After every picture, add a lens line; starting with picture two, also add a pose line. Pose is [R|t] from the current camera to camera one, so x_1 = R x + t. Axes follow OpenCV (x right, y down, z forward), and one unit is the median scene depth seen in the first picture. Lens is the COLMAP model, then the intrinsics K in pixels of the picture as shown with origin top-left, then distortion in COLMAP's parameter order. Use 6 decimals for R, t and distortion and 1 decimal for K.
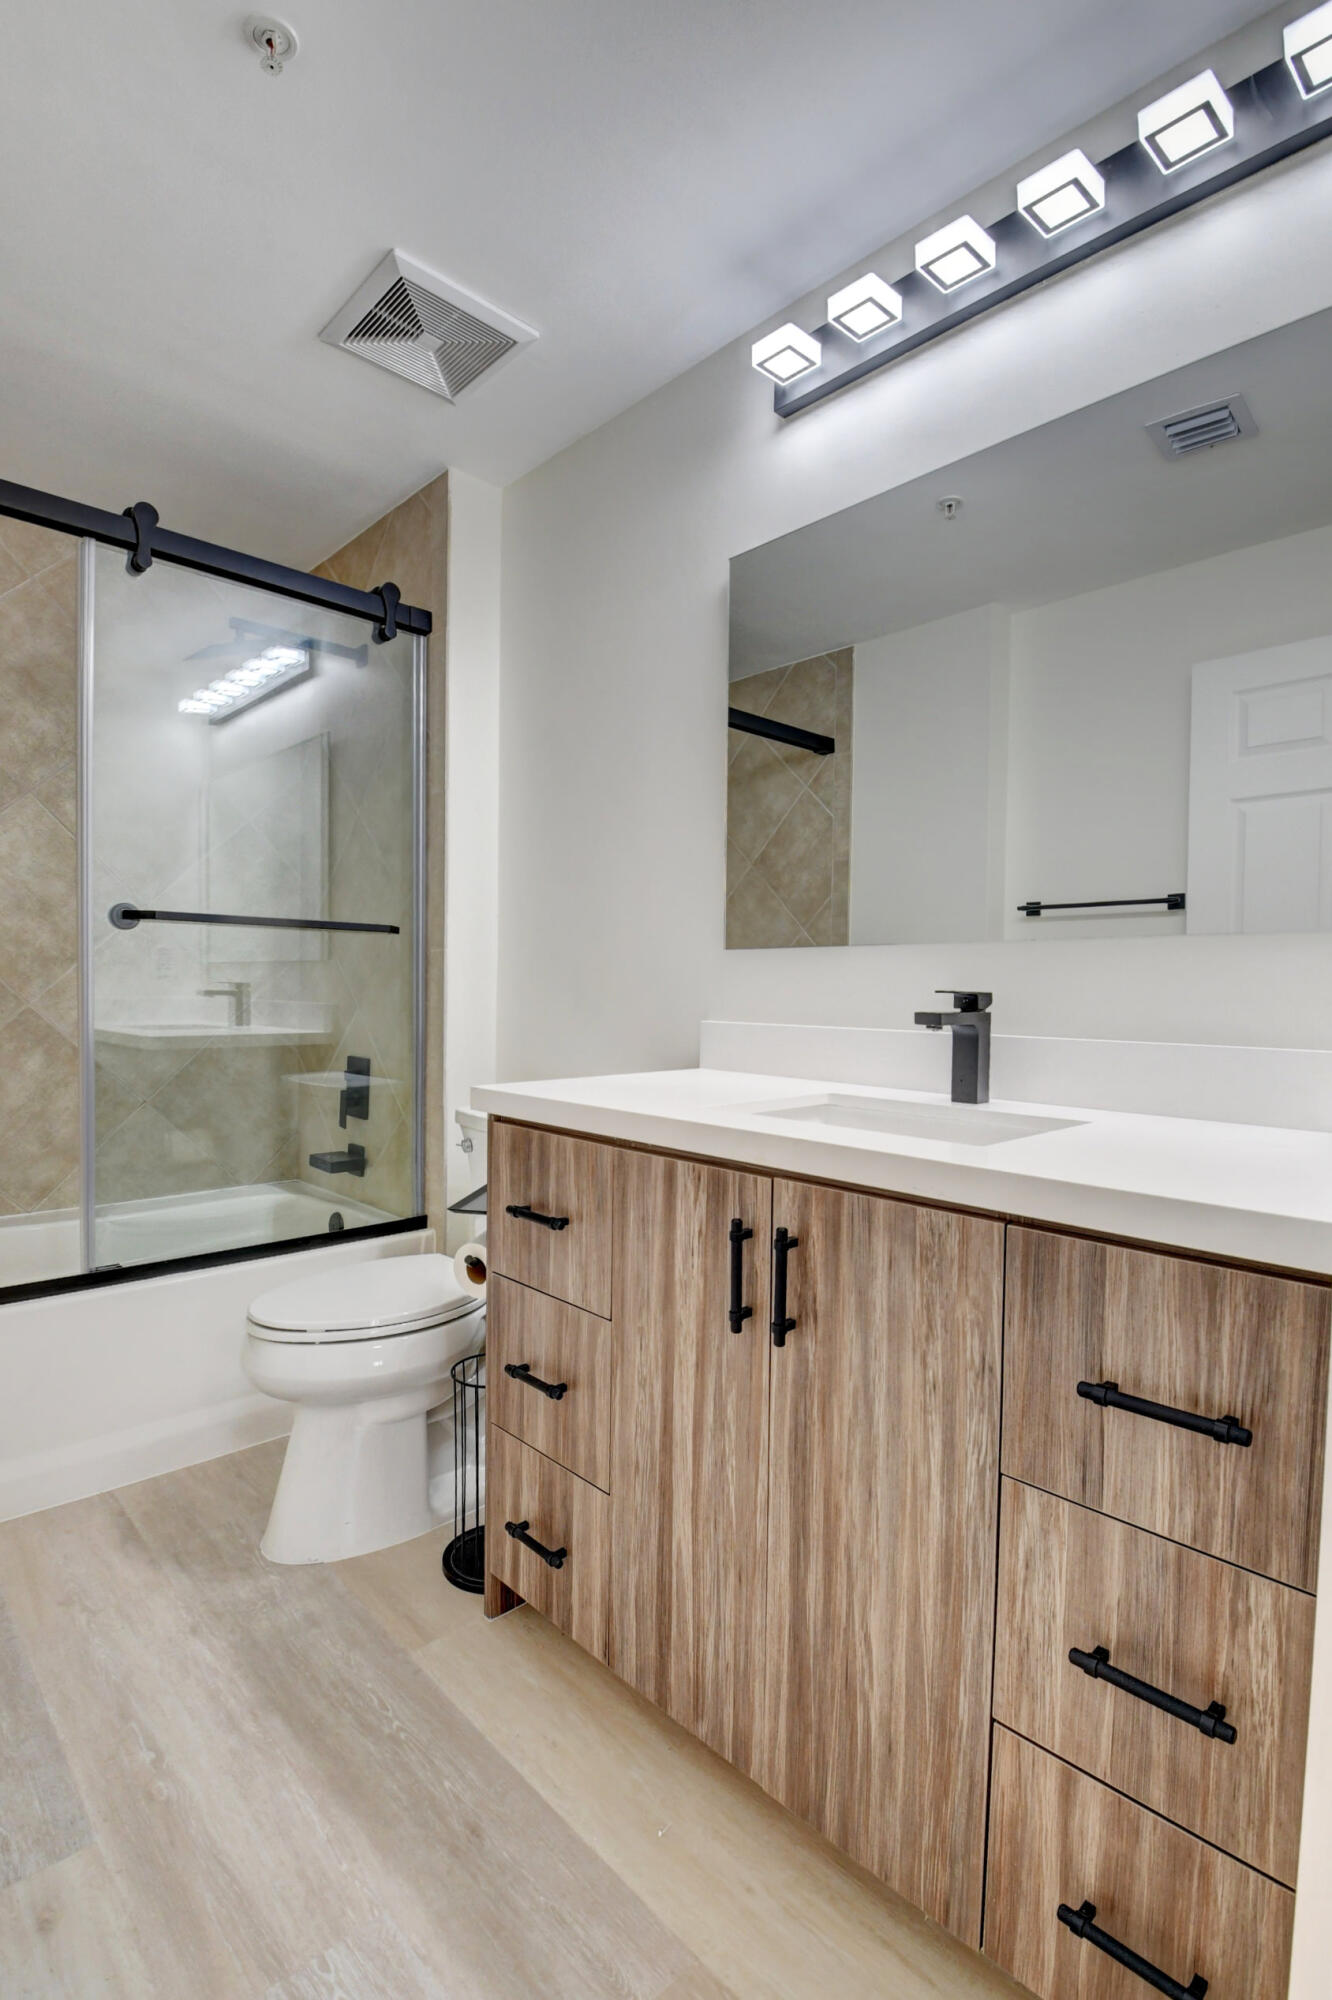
lens RADIAL K [[905.1, 0, 663.1], [0, 905.1, 1001.5], [0, 0, 1]] dist [-0.026924, -0.001986]
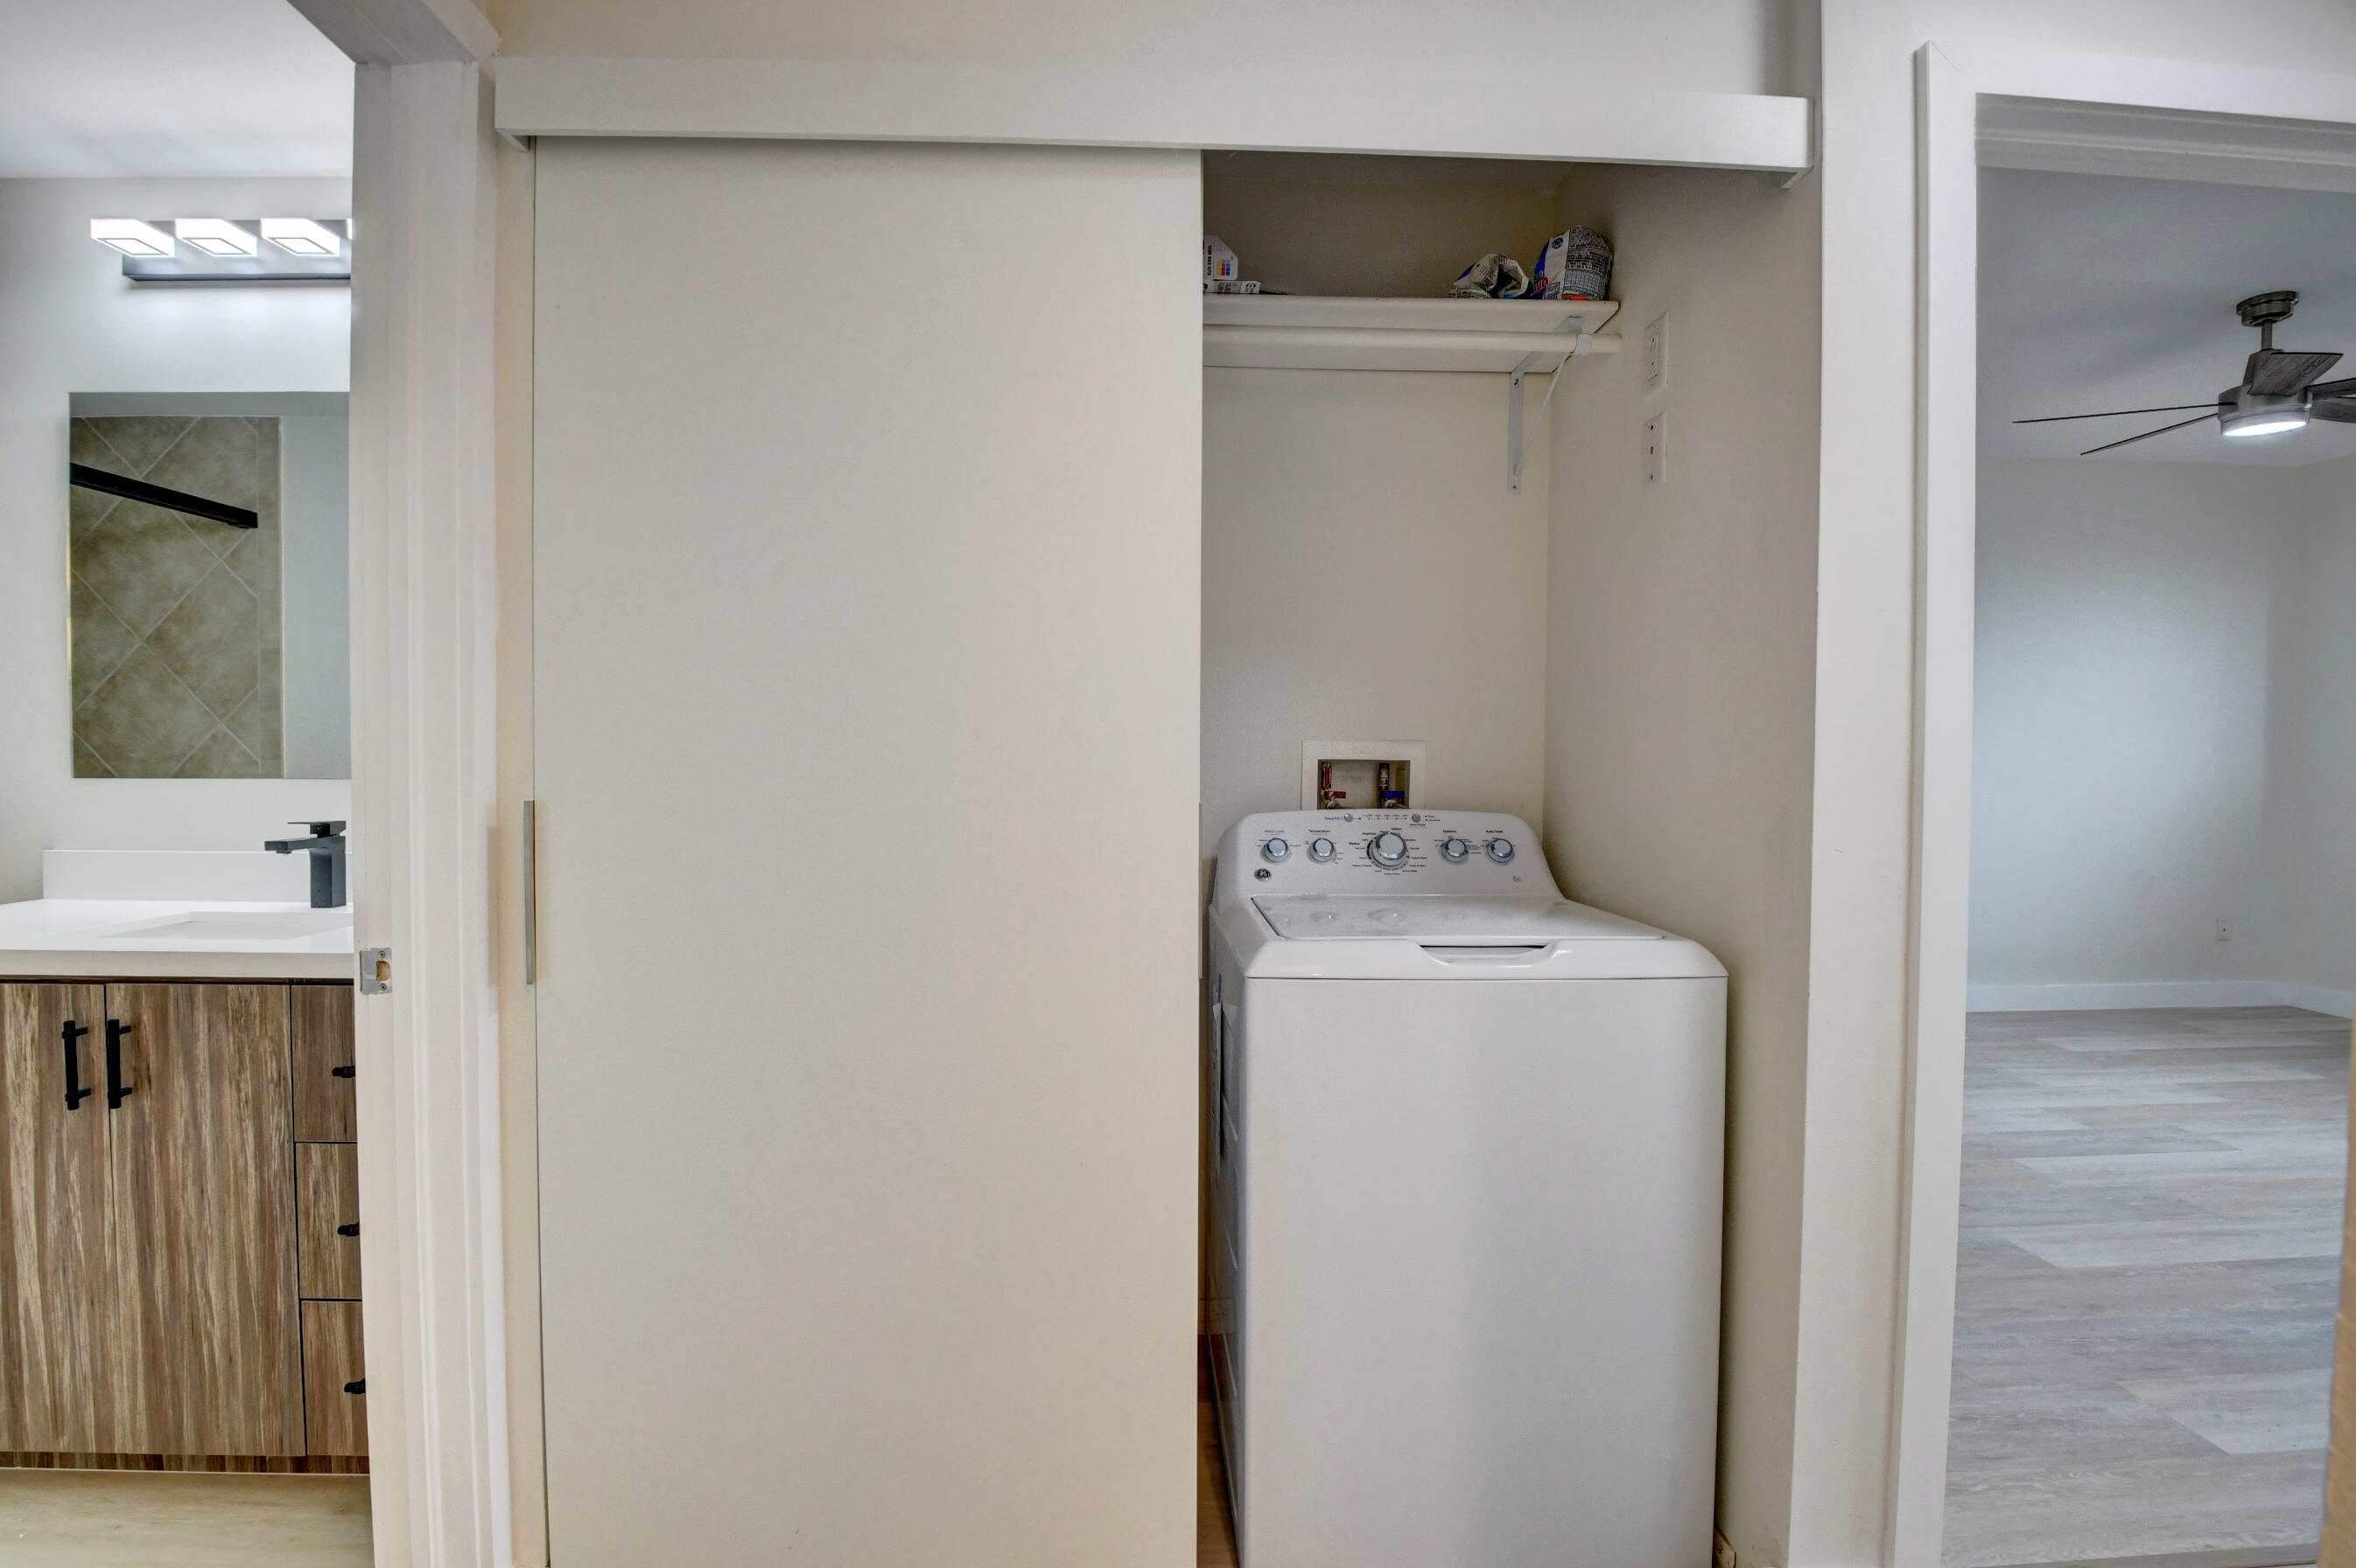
lens RADIAL K [[1066.1, 0, 1179.4], [0, 1066.1, 781.1], [0, 0, 1]] dist [-0.026924, -0.001986]
pose [[0.660357, -0.026396, 0.750488, 0.037294], [0.013267, 0.999636, 0.023485, -0.113055], [-0.750835, -0.005552, 0.660467, -1.157732]]
